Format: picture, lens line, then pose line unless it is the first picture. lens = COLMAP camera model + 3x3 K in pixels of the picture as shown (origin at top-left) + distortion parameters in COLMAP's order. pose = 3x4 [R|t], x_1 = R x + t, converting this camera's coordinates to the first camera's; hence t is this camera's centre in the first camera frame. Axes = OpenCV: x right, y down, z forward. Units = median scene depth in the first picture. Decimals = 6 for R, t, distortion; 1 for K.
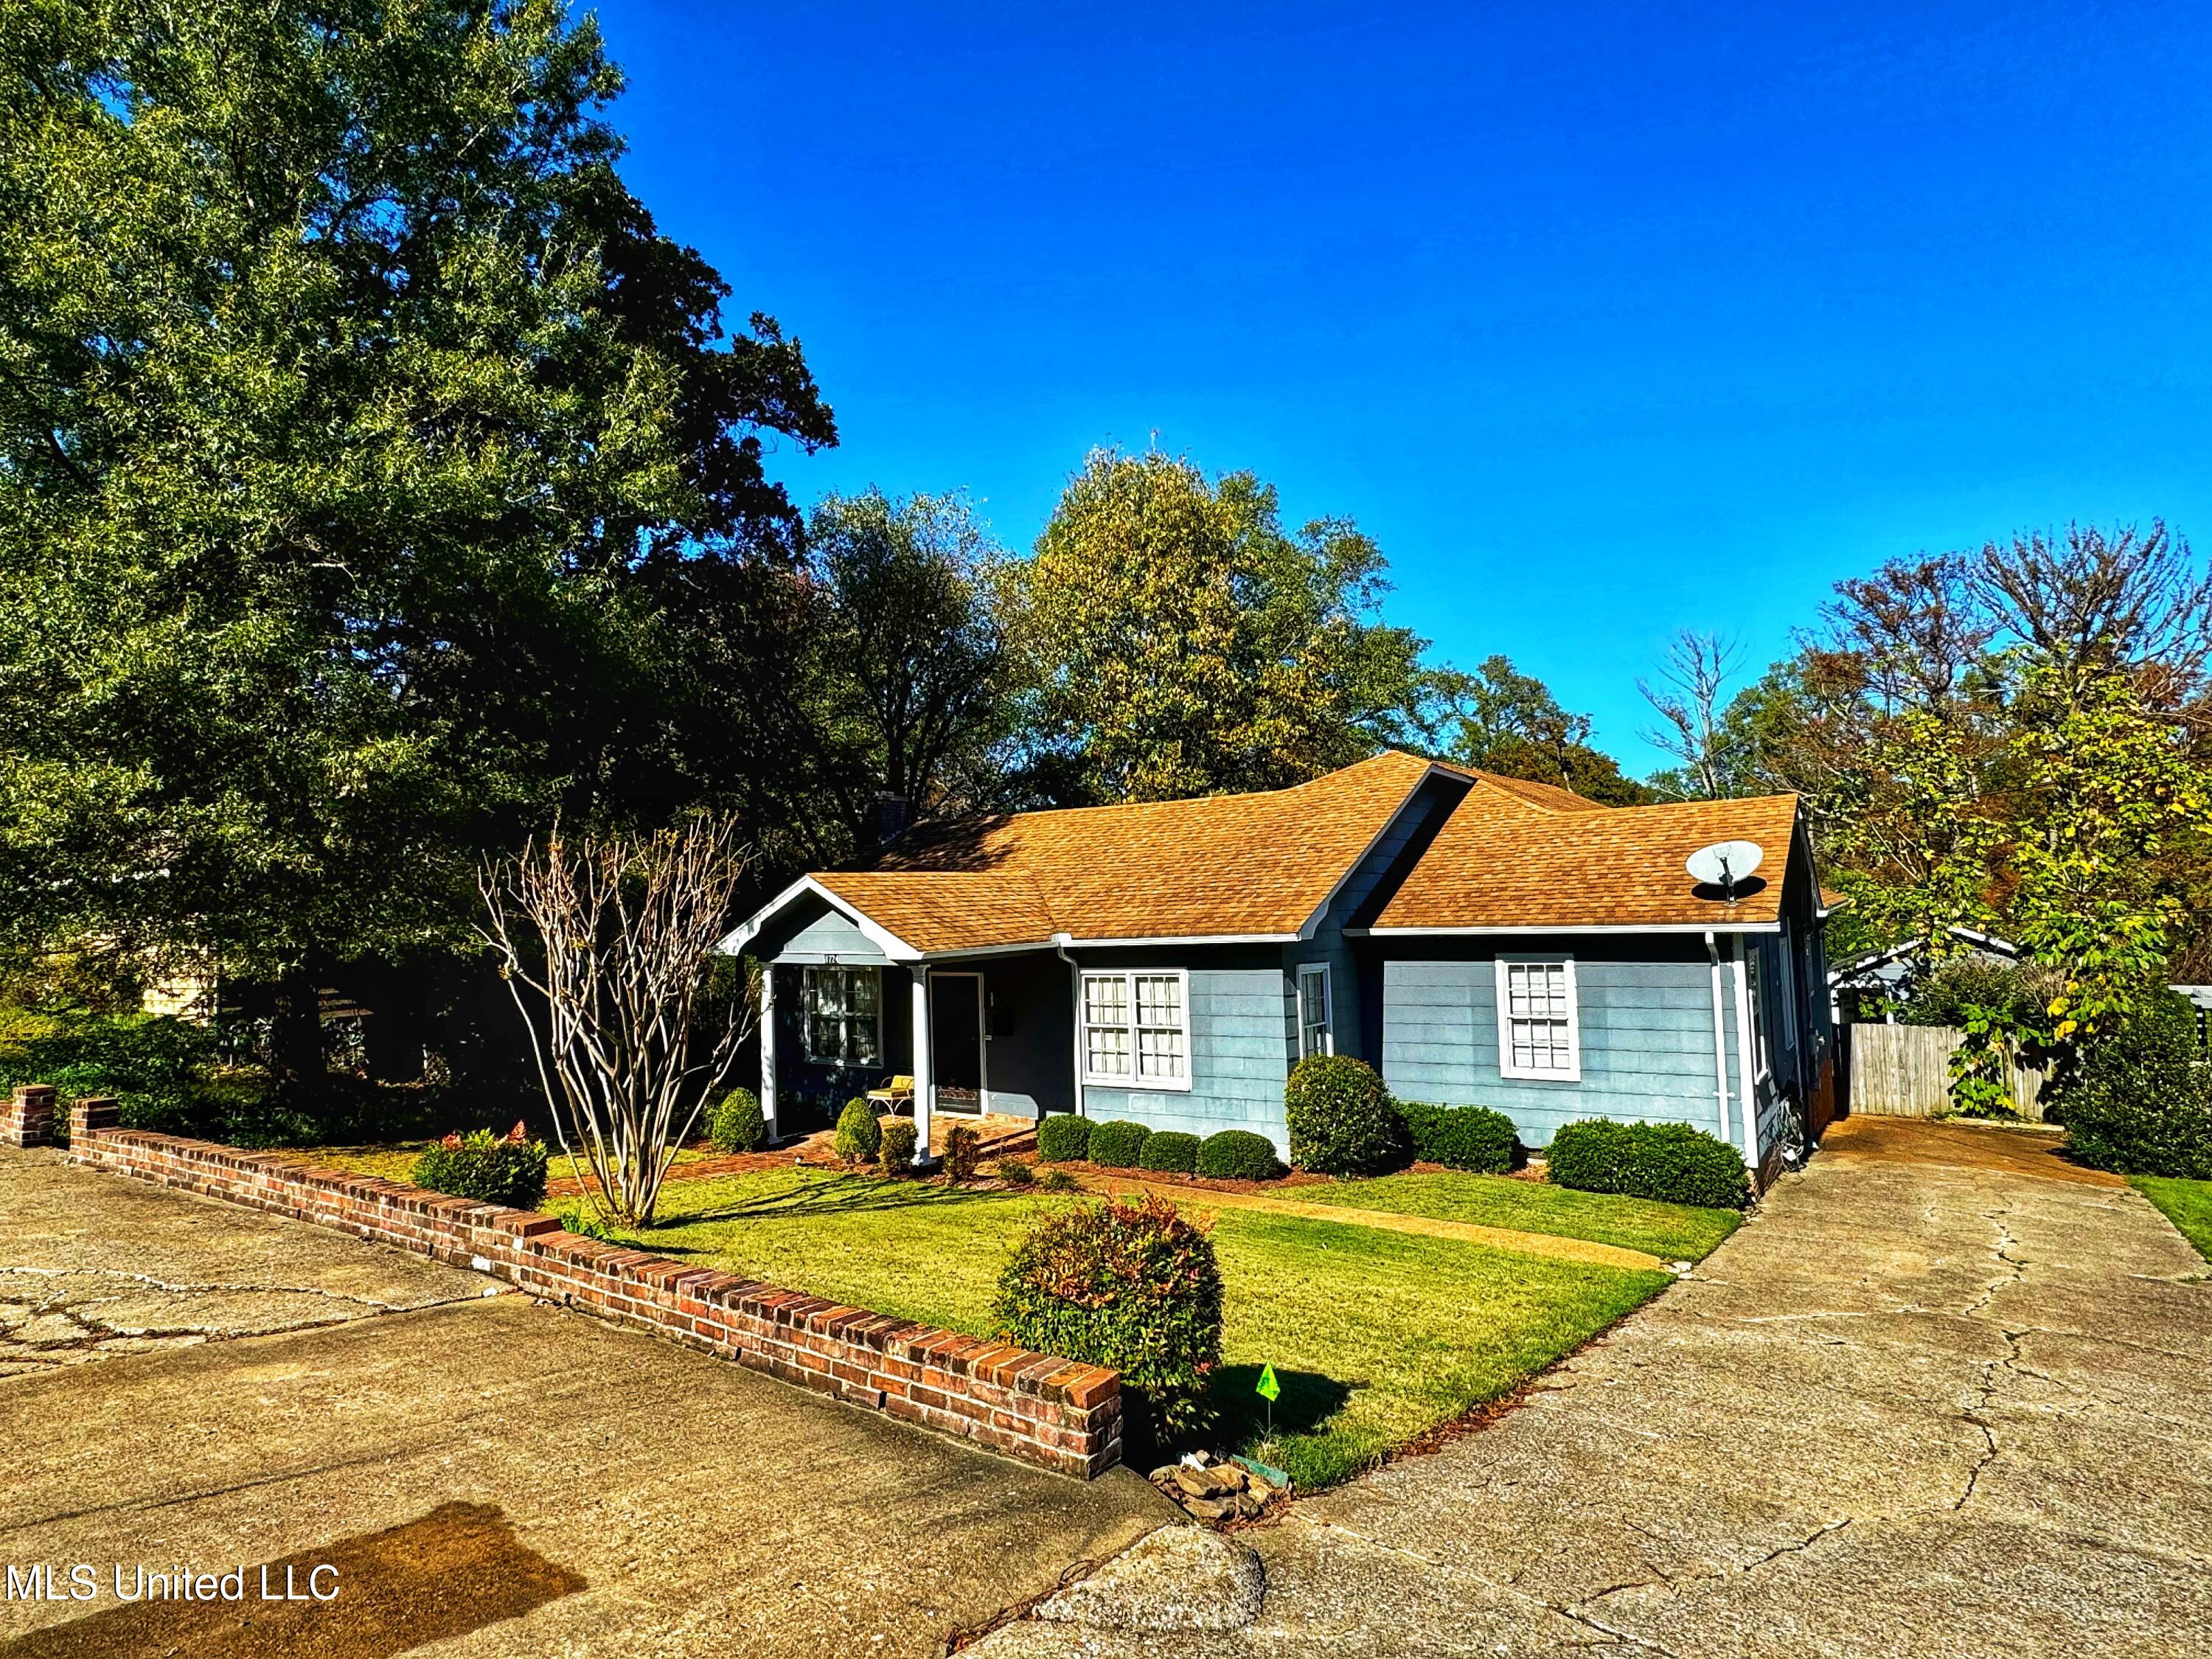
lens RADIAL K [[1223.7, 0, 1104.3], [0, 1223.7, 827.6], [0, 0, 1]] dist [-0.000492, -0.000016]
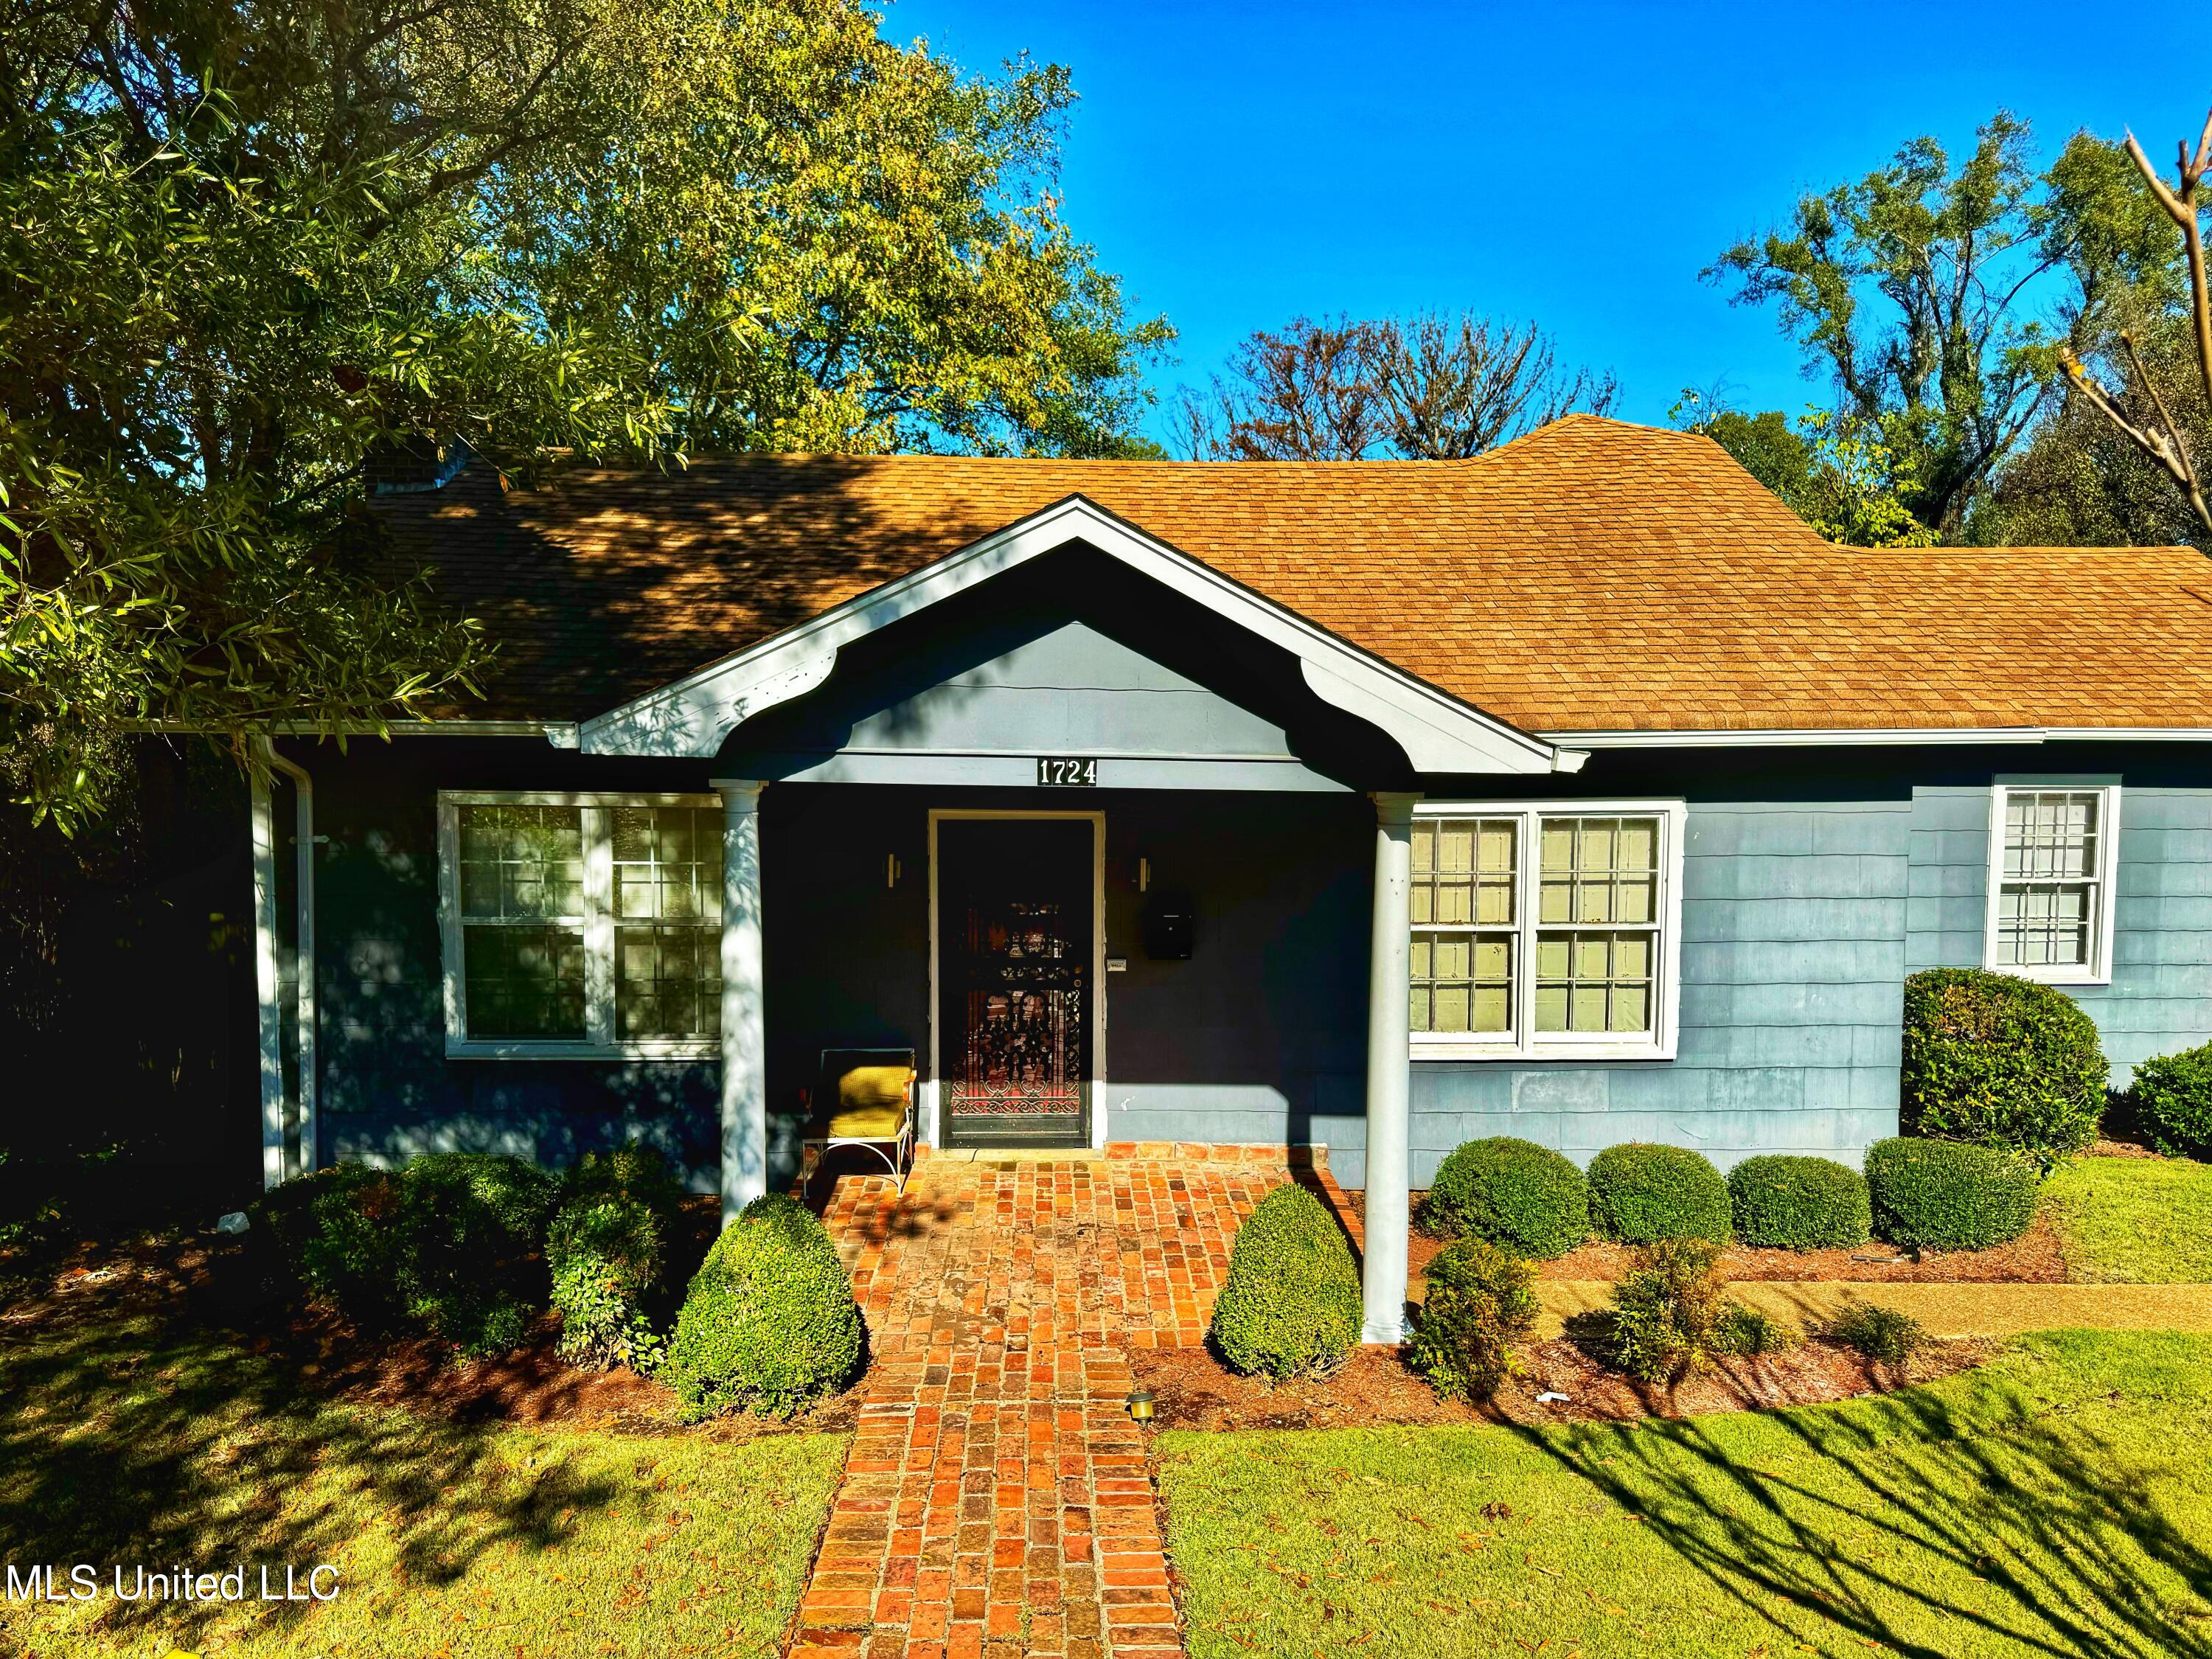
lens RADIAL K [[1552.1, 0, 1105.8], [0, 1552.1, 829.4], [0, 0, 1]] dist [0.001043, -0.000413]
pose [[0.850557, -0.012316, 0.525738, -0.417720], [-0.045057, 0.994343, 0.096190, 0.078325], [-0.523949, -0.105503, 0.845190, 0.604180]]
